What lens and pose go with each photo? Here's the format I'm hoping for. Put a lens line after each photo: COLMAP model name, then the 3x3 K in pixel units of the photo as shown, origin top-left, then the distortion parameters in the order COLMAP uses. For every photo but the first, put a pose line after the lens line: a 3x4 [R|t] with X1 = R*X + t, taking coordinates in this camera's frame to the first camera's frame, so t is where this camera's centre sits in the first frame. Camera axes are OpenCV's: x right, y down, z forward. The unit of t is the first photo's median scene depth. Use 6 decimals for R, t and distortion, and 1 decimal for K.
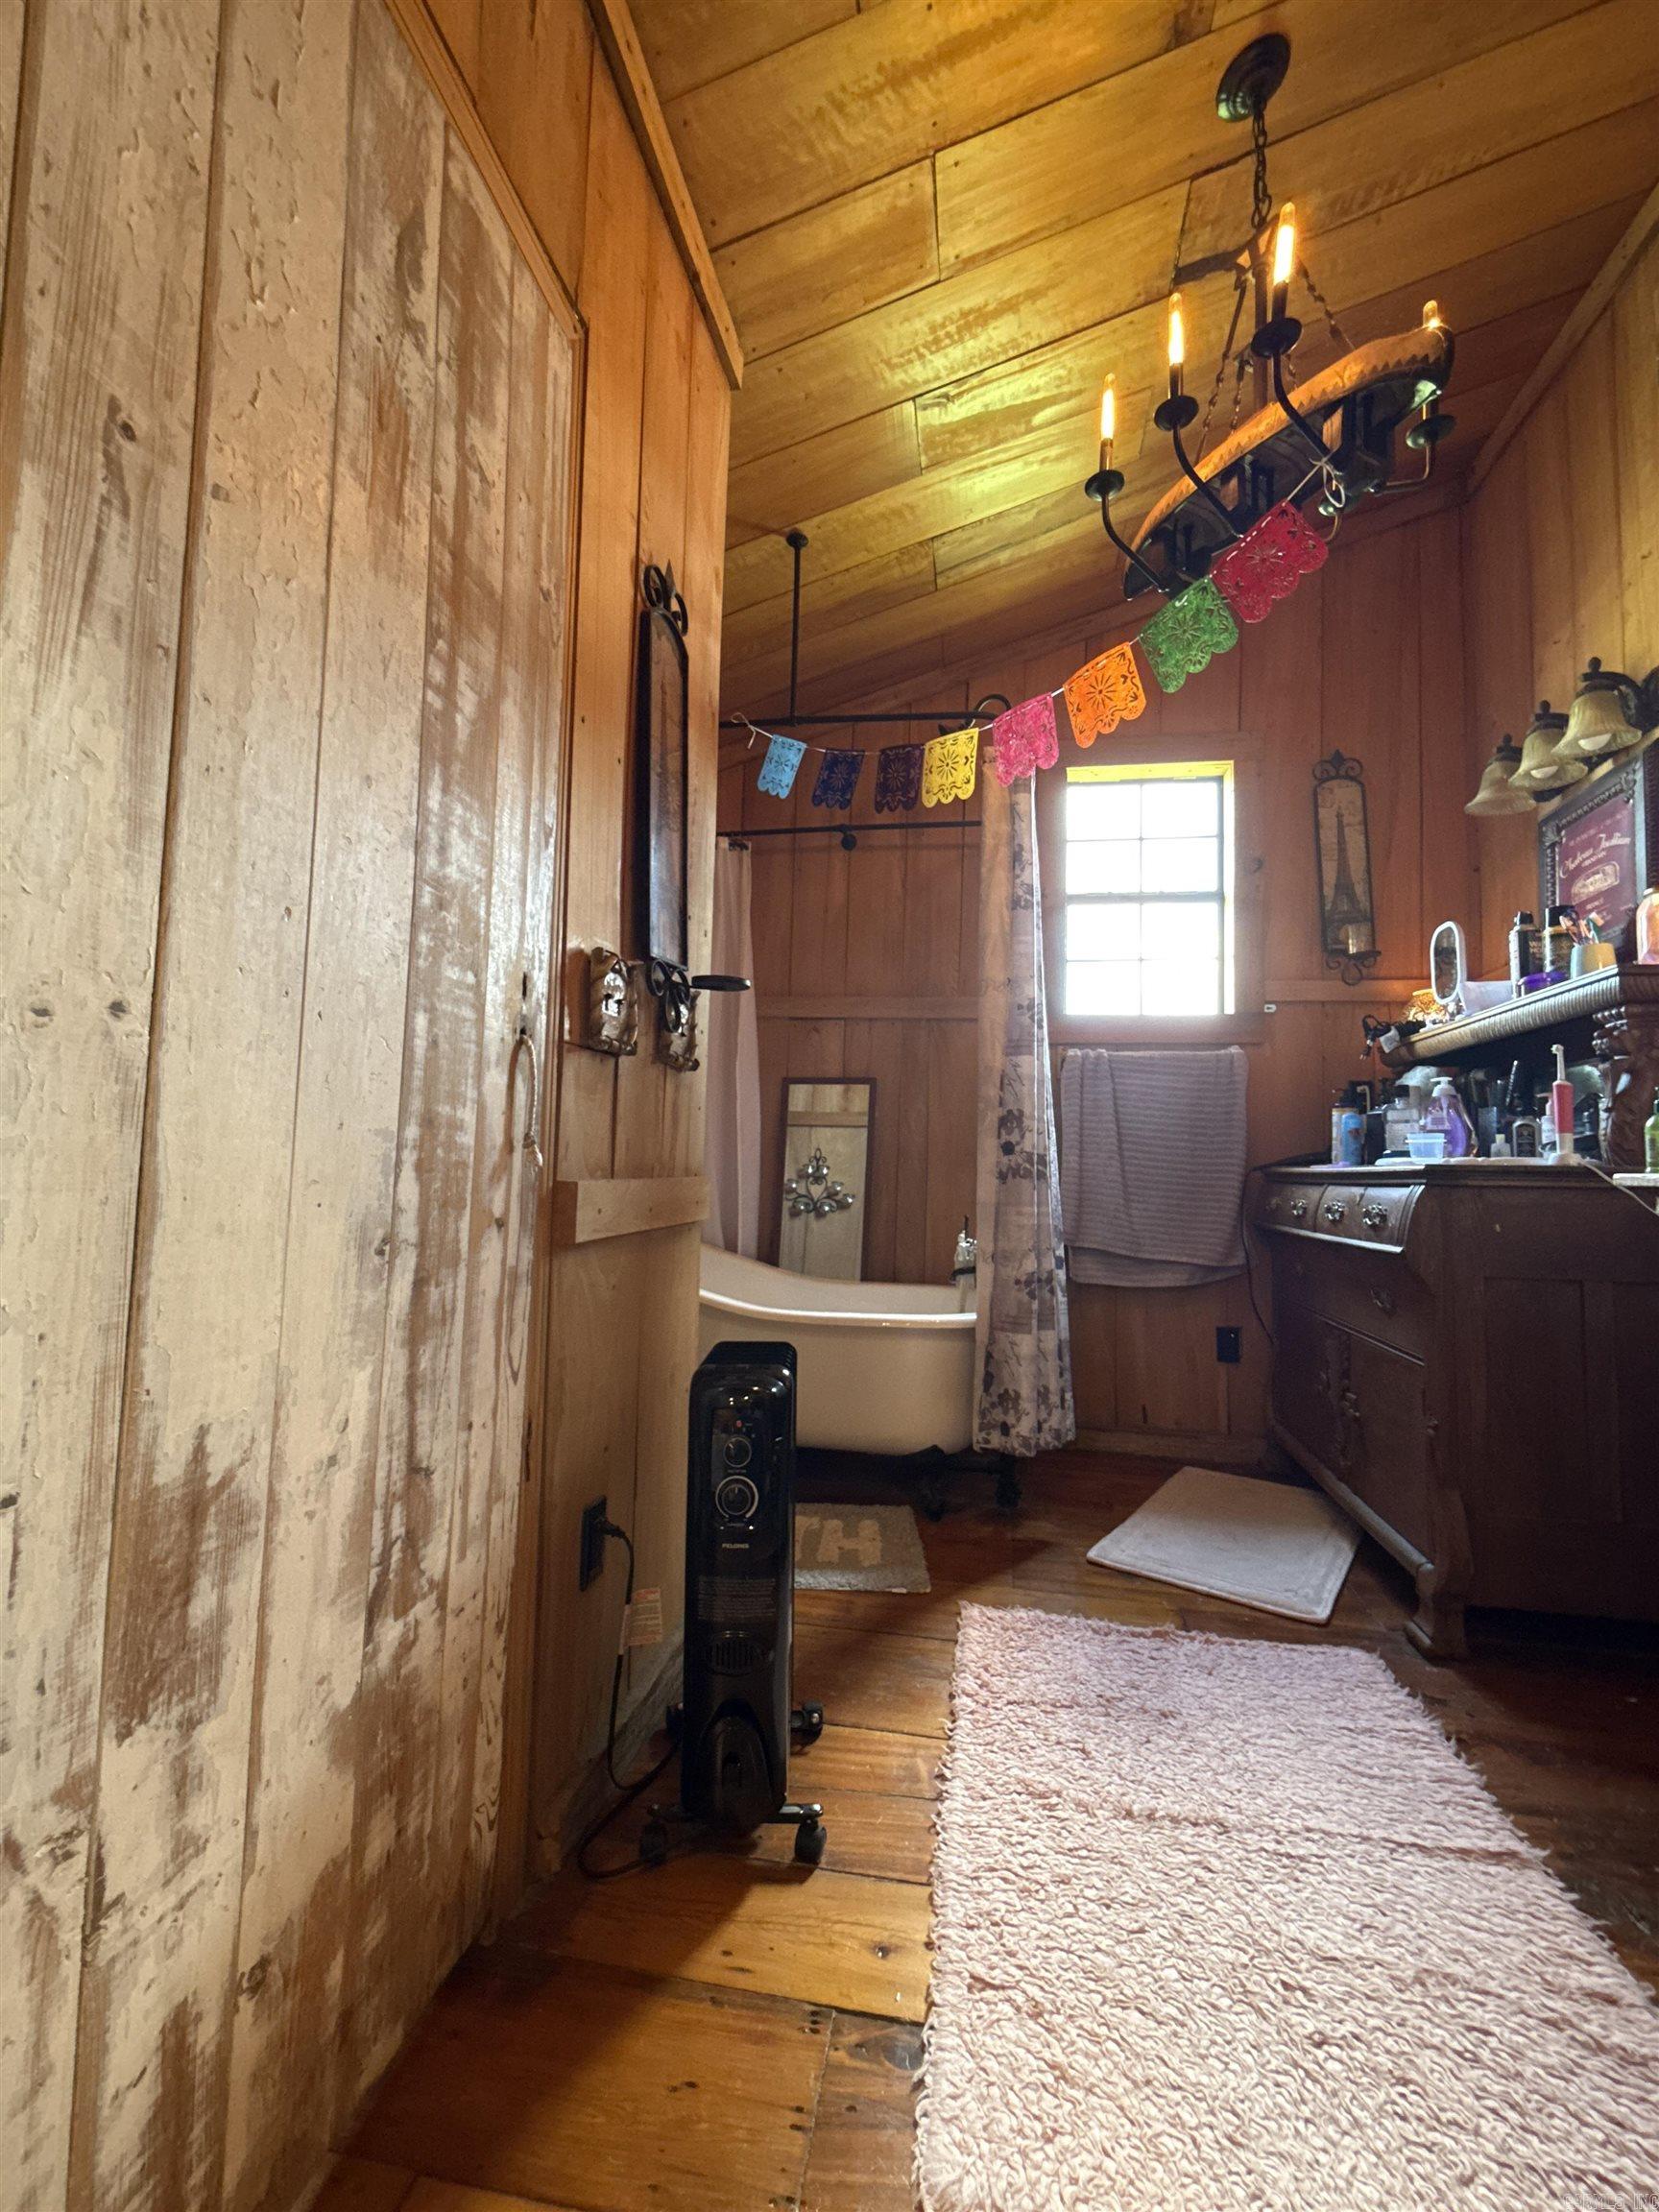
lens RADIAL K [[942.4, 0, 825.9], [0, 942.4, 1110.0], [0, 0, 1]] dist [0.000134, 0.000723]
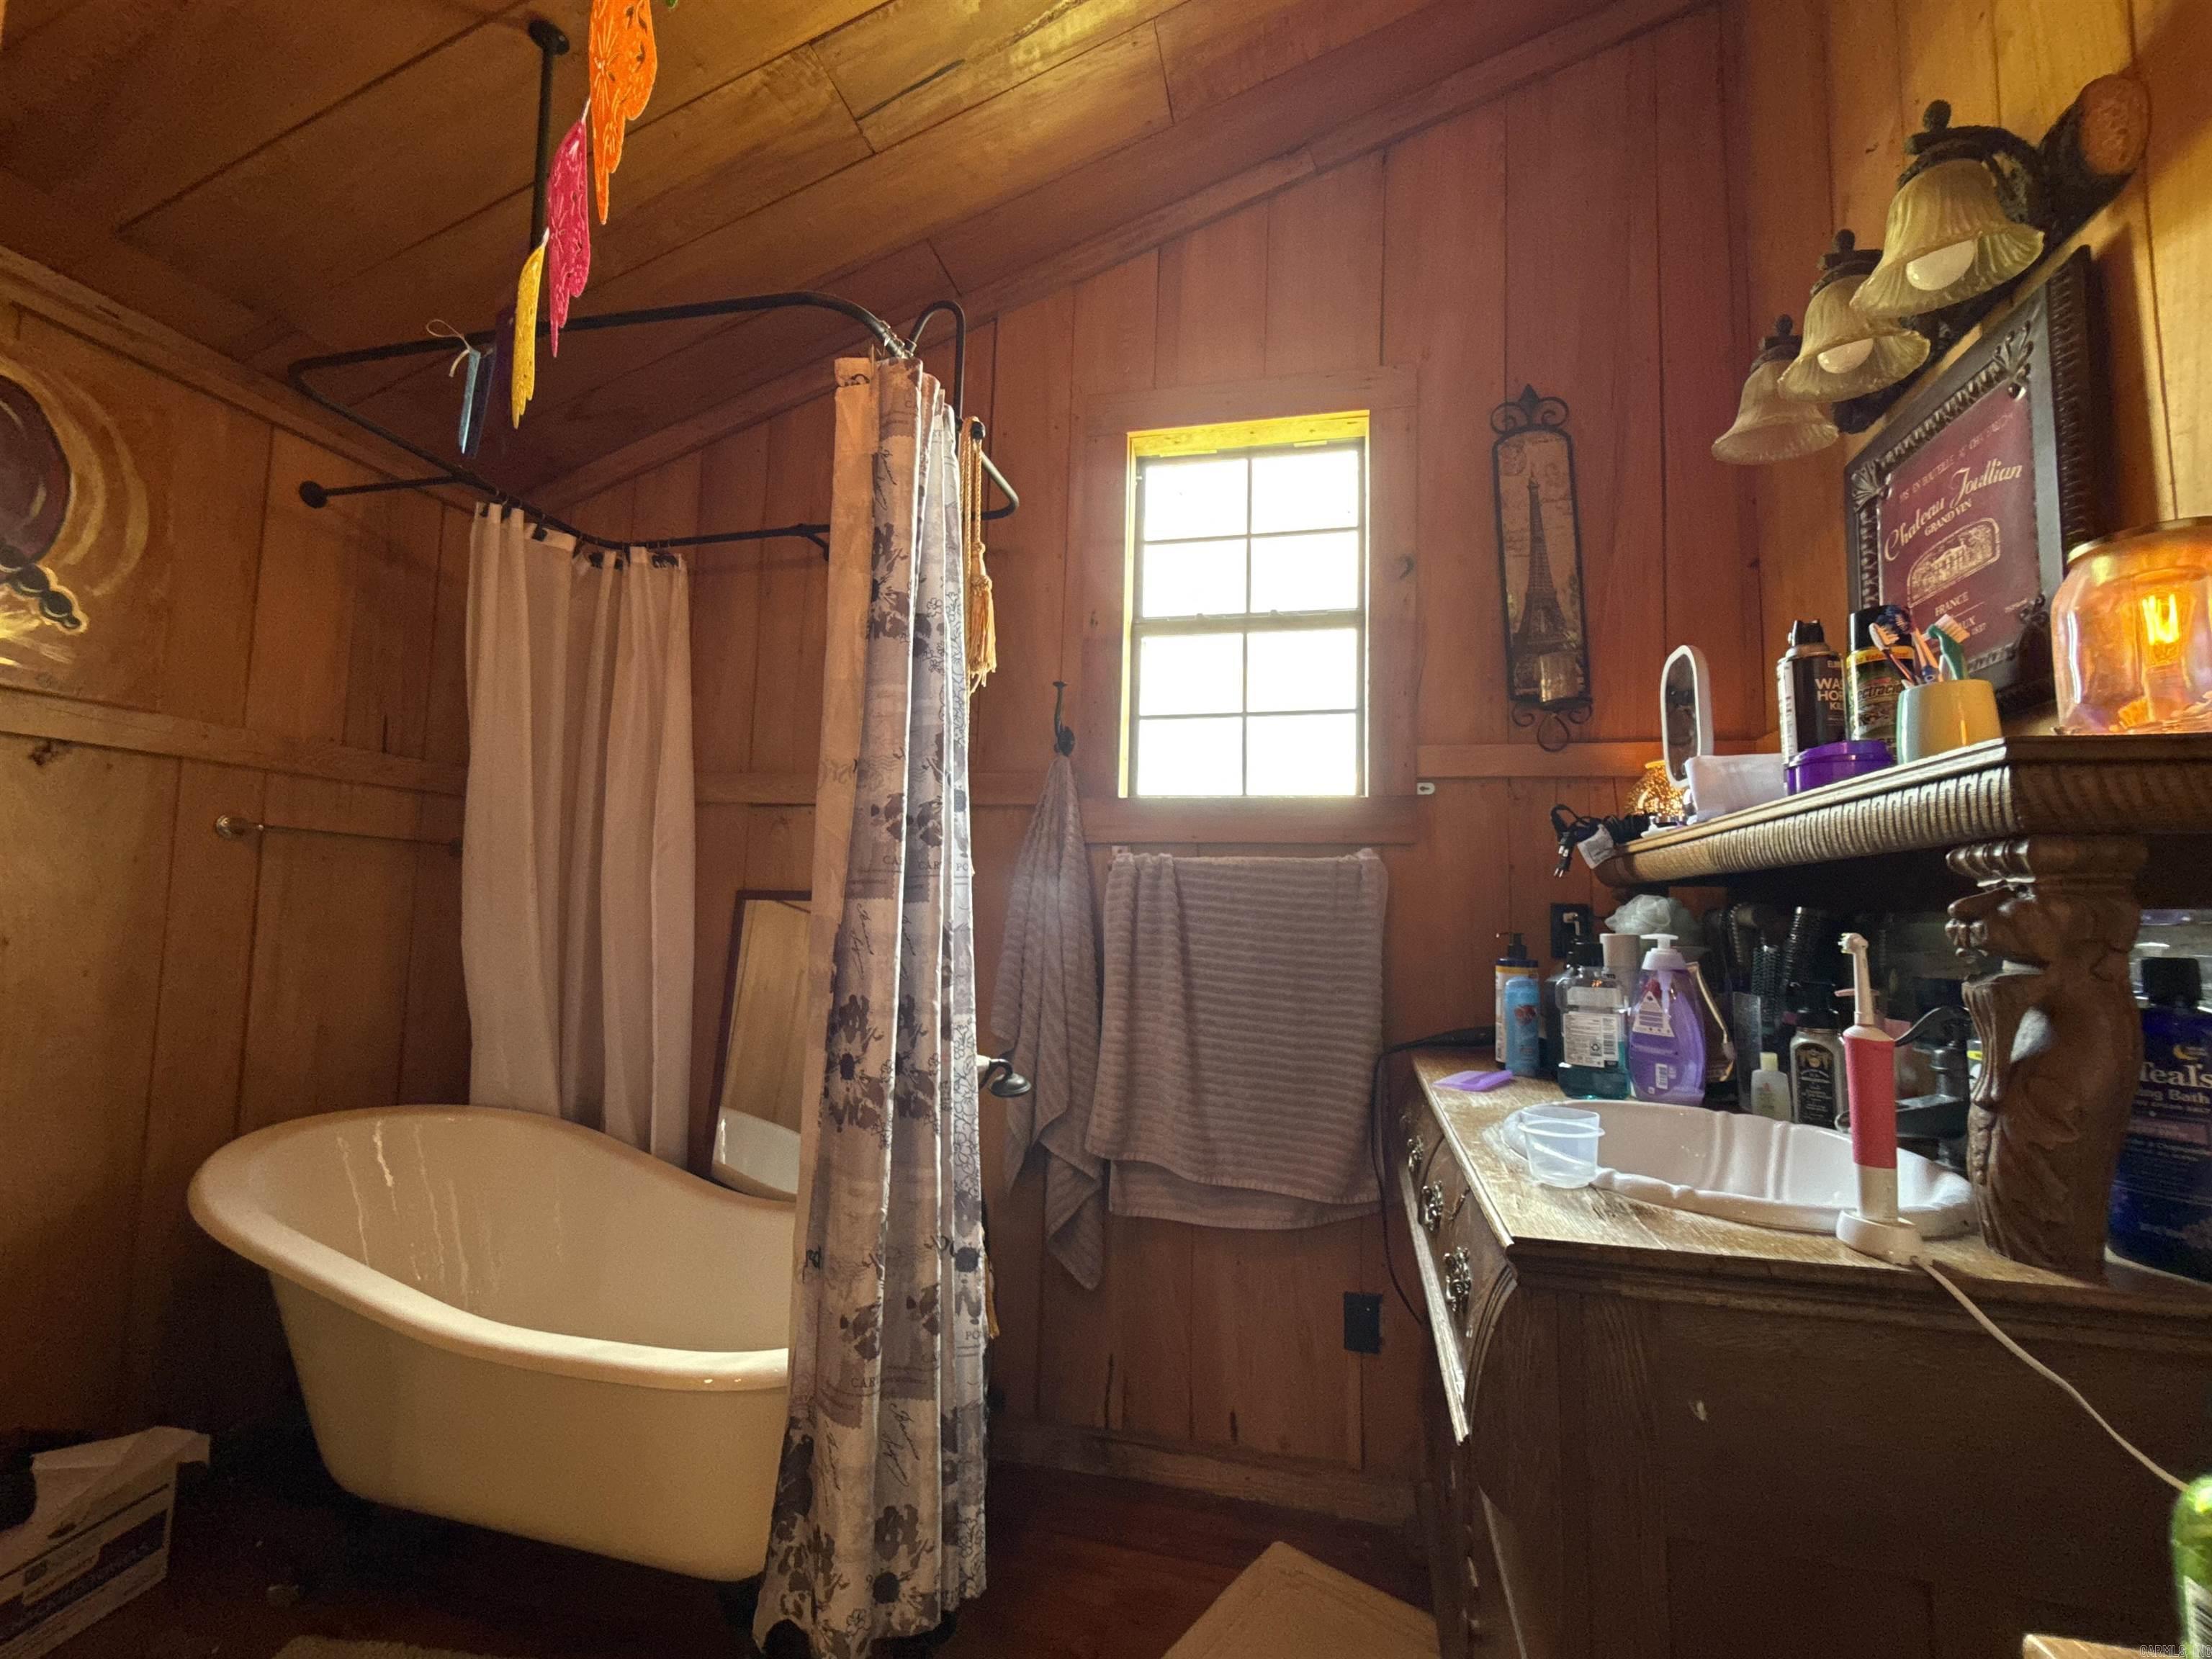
lens RADIAL K [[942.4, 0, 1103.8], [0, 942.4, 835.3], [0, 0, 1]] dist [0.000134, 0.000723]
pose [[0.998171, -0.006870, -0.060070, 0.434885], [0.005578, 0.999750, -0.021650, -0.094631], [0.060204, 0.021276, 0.997959, 0.522213]]
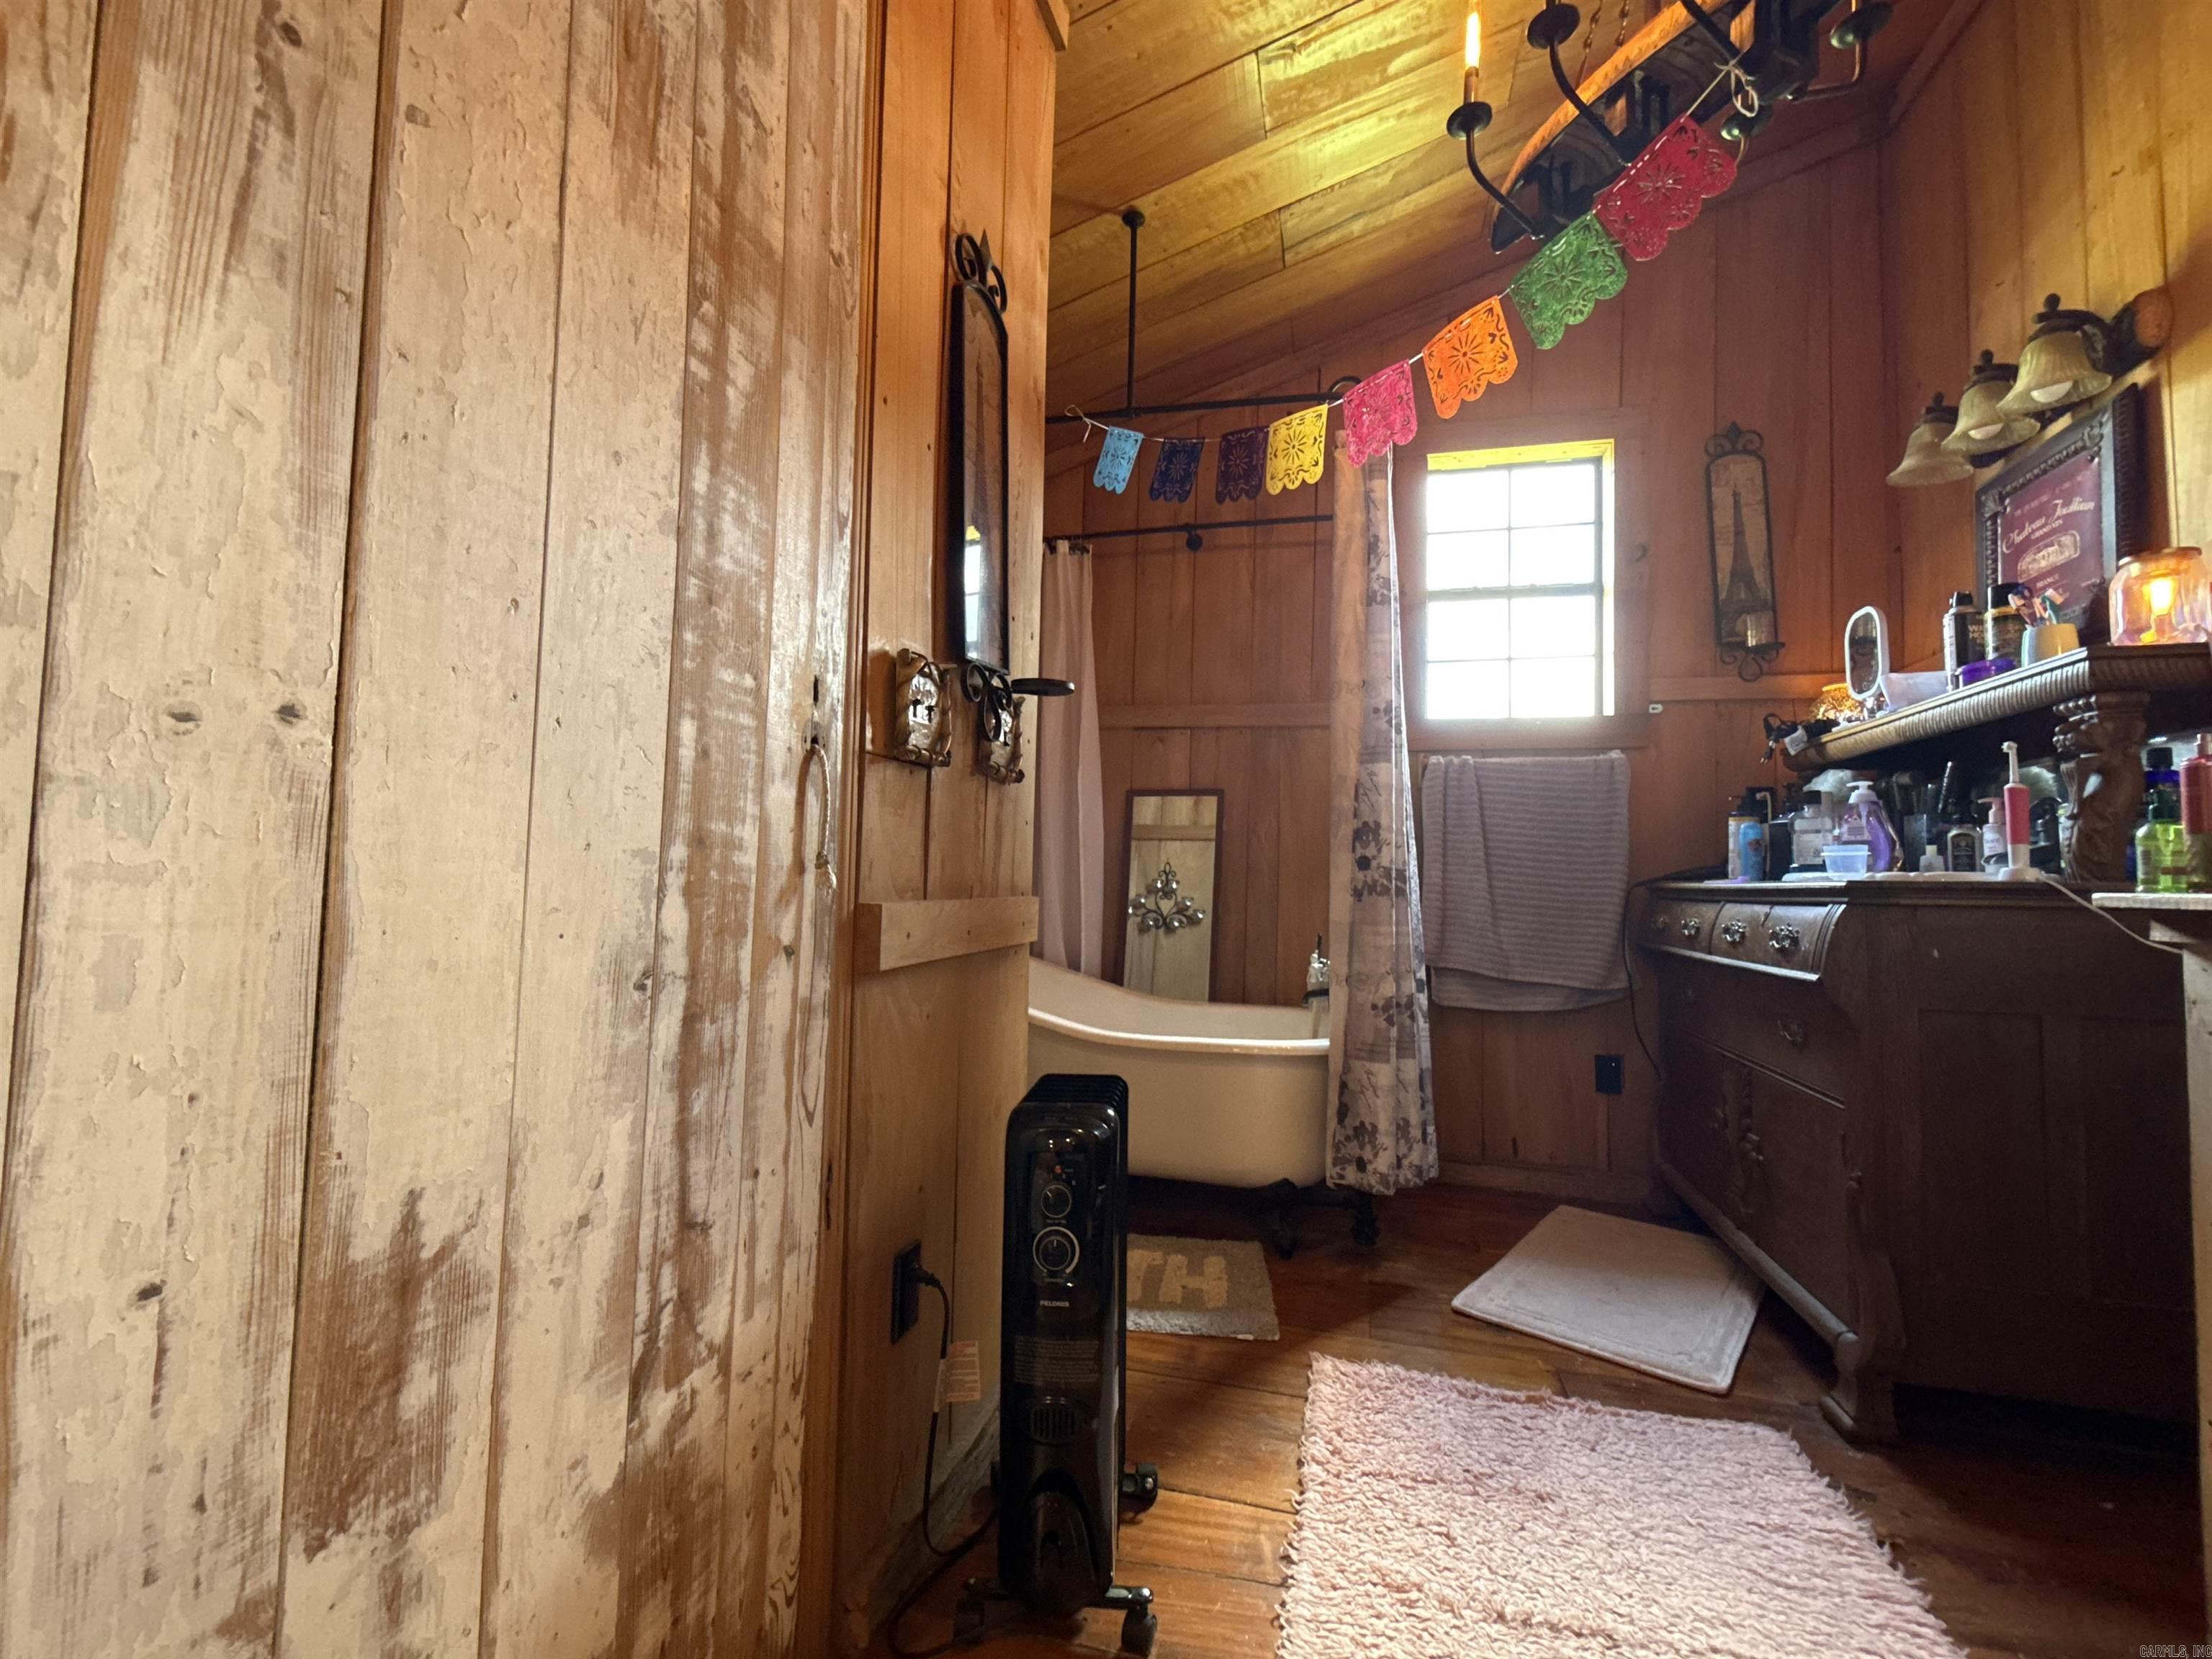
lens RADIAL K [[942.4, 0, 1103.8], [0, 942.4, 835.3], [0, 0, 1]] dist [0.000134, 0.000723]
pose [[0.996545, -0.006039, -0.082836, 0.017759], [0.007129, 0.999892, 0.012869, -0.000646], [0.082749, -0.013416, 0.996480, 0.061848]]
